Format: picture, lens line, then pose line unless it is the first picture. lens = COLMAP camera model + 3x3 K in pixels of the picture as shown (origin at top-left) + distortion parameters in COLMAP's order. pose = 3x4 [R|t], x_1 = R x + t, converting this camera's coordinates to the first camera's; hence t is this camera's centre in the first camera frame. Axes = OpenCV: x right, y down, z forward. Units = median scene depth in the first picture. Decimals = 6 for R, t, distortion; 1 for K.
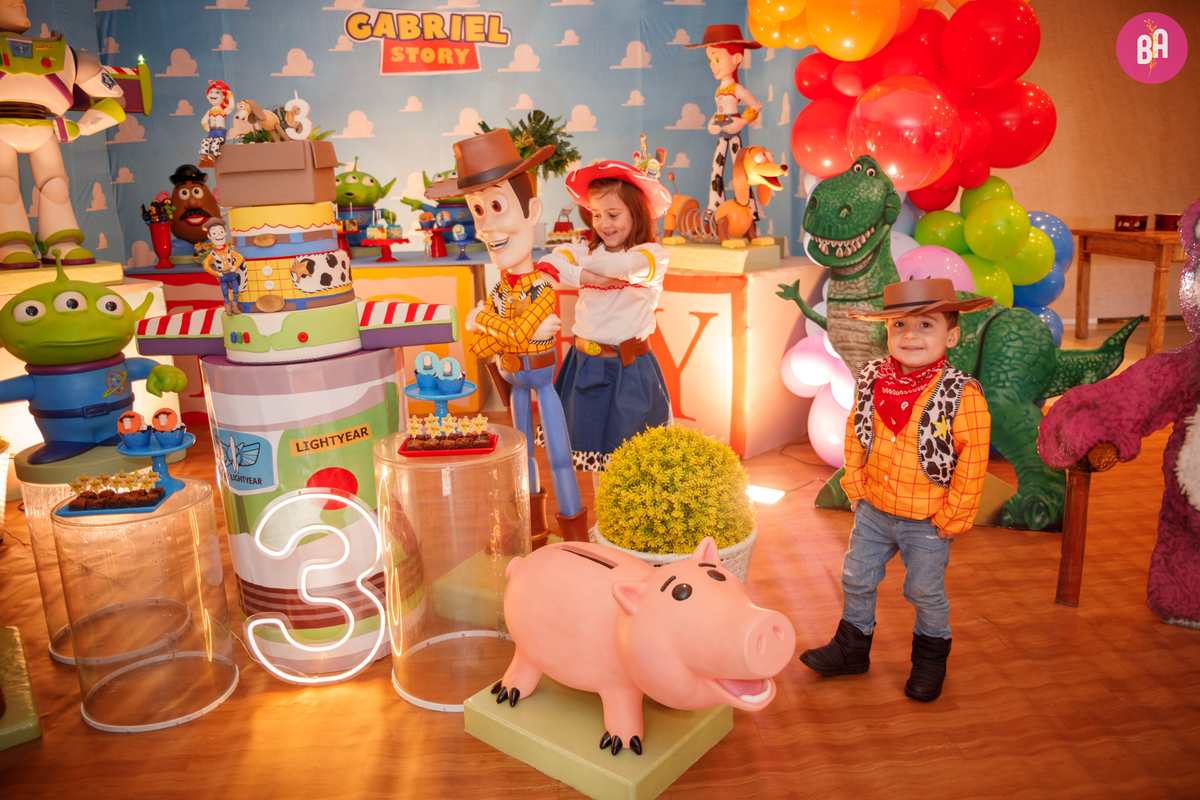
lens RADIAL K [[894.8, 0, 642.2], [0, 894.8, 379.3], [0, 0, 1]] dist [-0.121524, 0.094446]
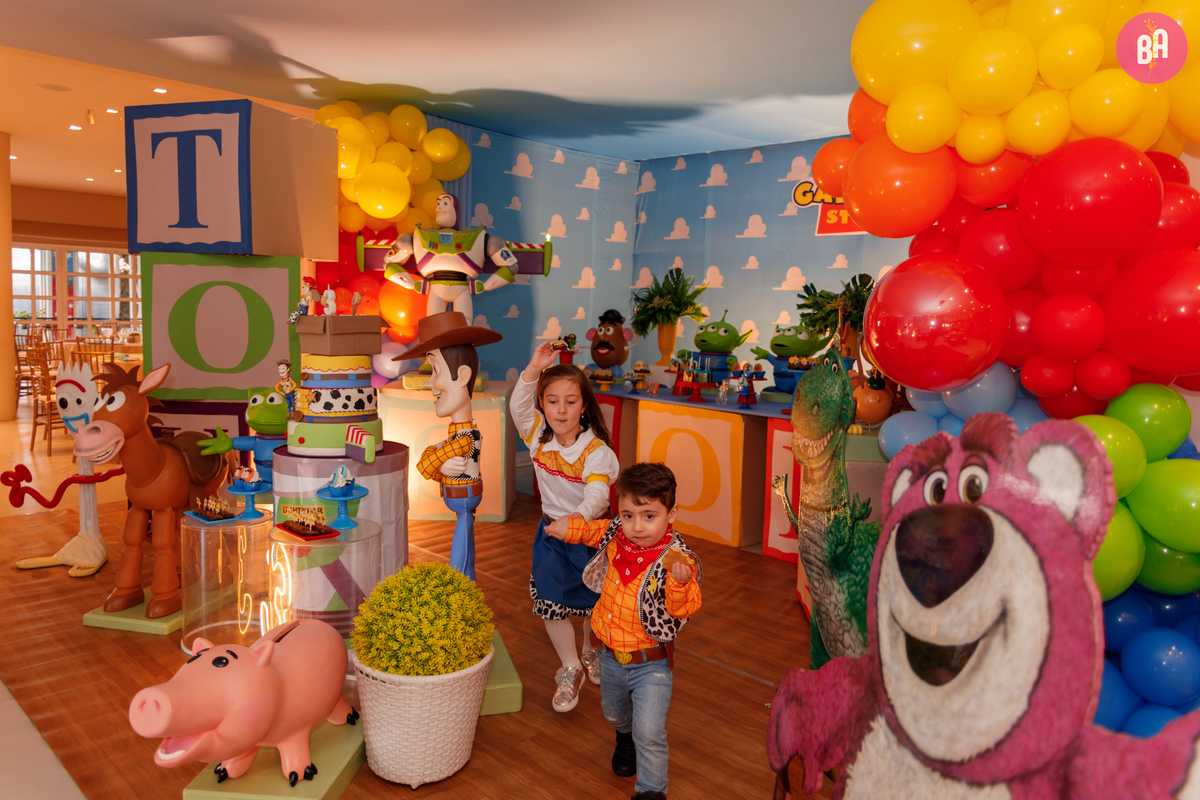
lens RADIAL K [[838.2, 0, 600.0], [0, 838.2, 380.5], [0, 0, 1]] dist [-0.000742, -0.000286]
pose [[0.639923, 0.103104, -0.761491, 0.637678], [-0.205992, 0.977706, -0.040728, -0.119470], [0.740315, 0.182924, 0.646895, 0.248910]]
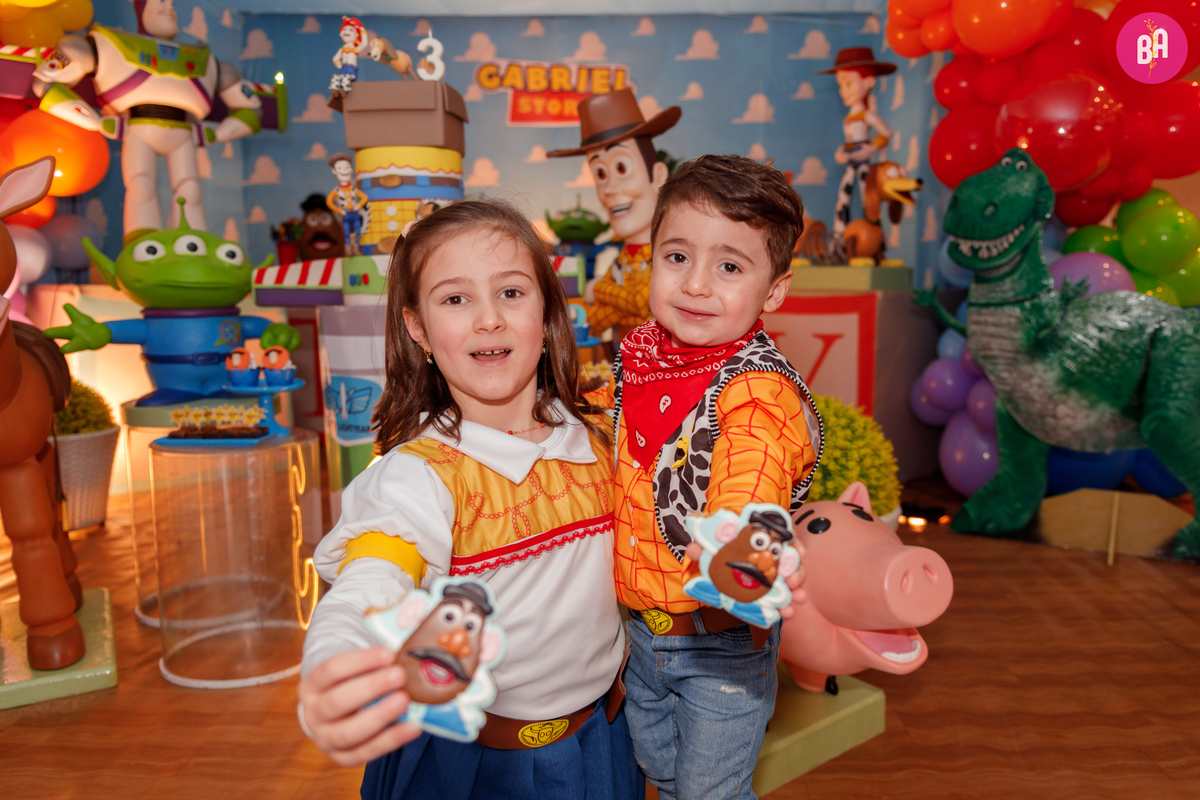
lens RADIAL K [[875.9, 0, 650.2], [0, 875.9, 397.8], [0, 0, 1]] dist [0.004853, -0.007964]
pose [[0.993490, 0.033798, -0.108787, -0.018670], [-0.043143, 0.995469, -0.084732, 0.090165], [0.105430, 0.088874, 0.990447, 0.053265]]
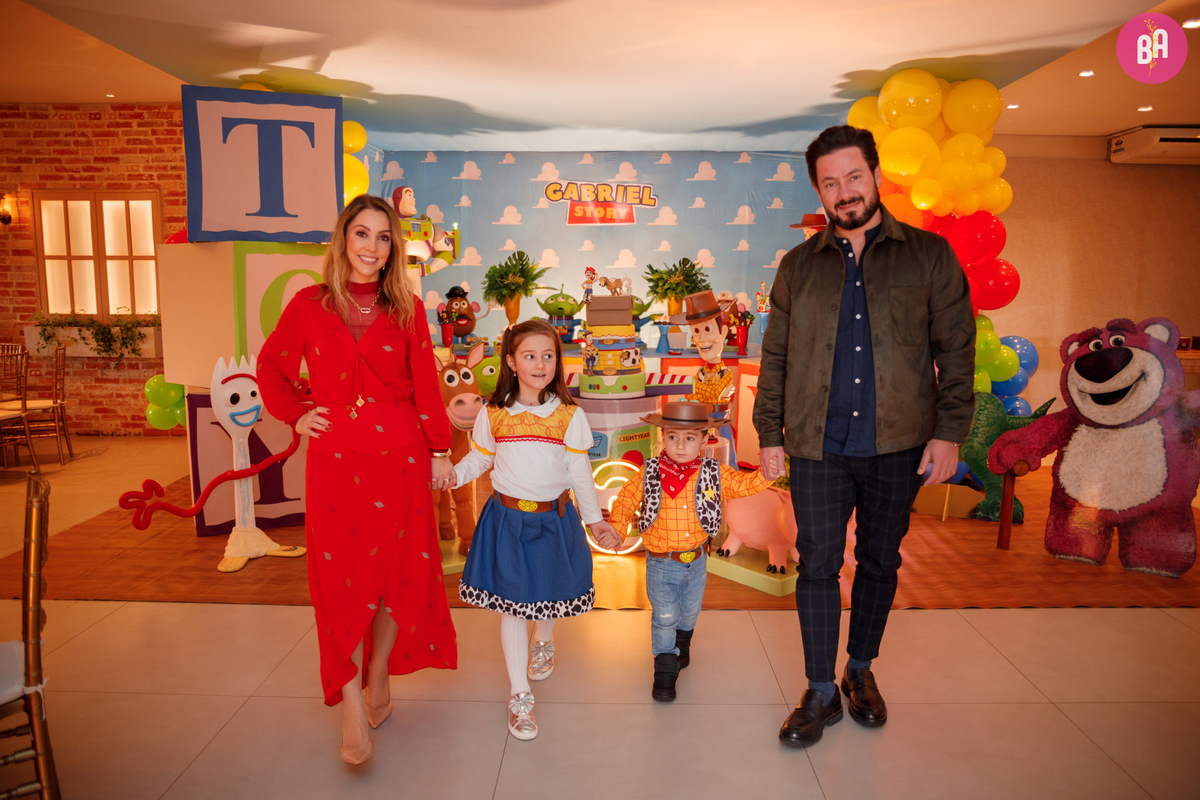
lens RADIAL K [[846.7, 0, 601.0], [0, 846.7, 403.2], [0, 0, 1]] dist [-0.125889, 0.095169]
pose [[0.992293, 0.039272, -0.117529, -0.120247], [-0.048644, 0.995769, -0.077966, 0.090911], [0.113970, 0.083082, 0.990004, -0.615788]]
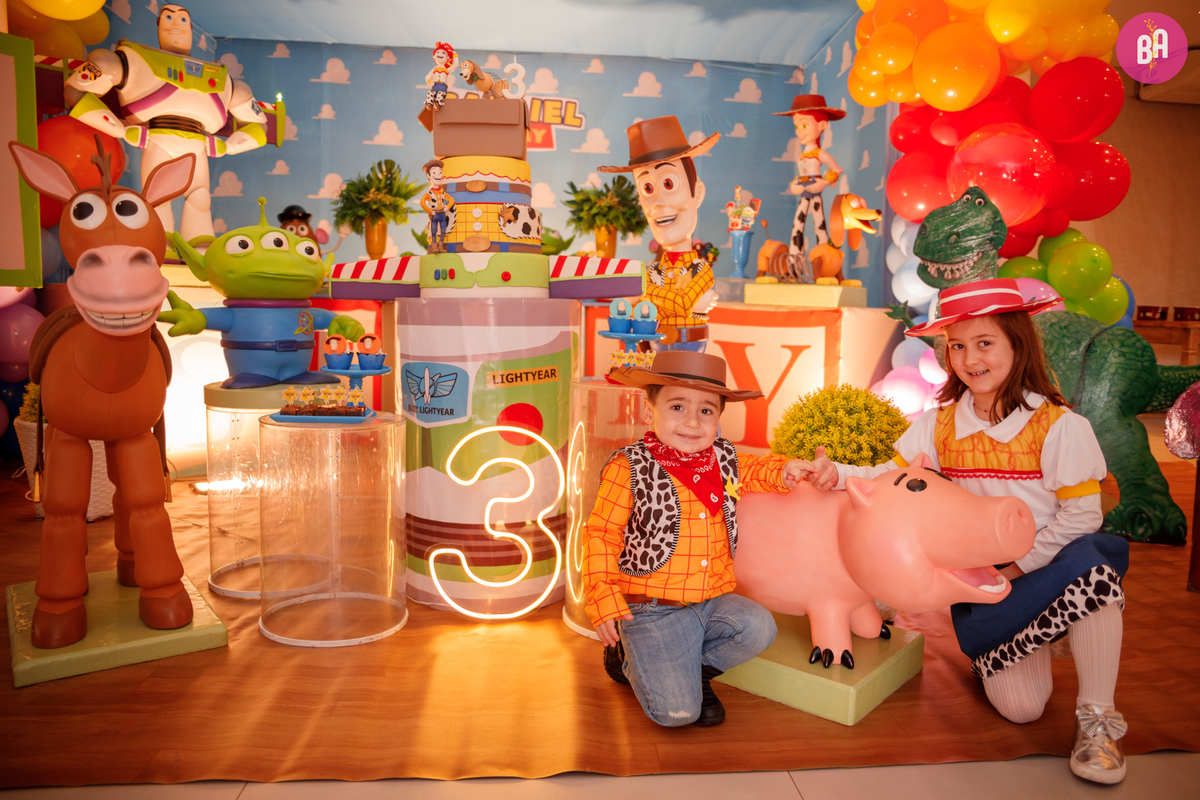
lens RADIAL K [[849.0, 0, 626.0], [0, 849.0, 385.7], [0, 0, 1]] dist [-0.123297, 0.095191]
pose [[0.998890, 0.046787, -0.005517, -0.138353], [-0.047108, 0.990642, -0.128102, 0.122310], [-0.000528, 0.128220, 0.991746, 0.009637]]
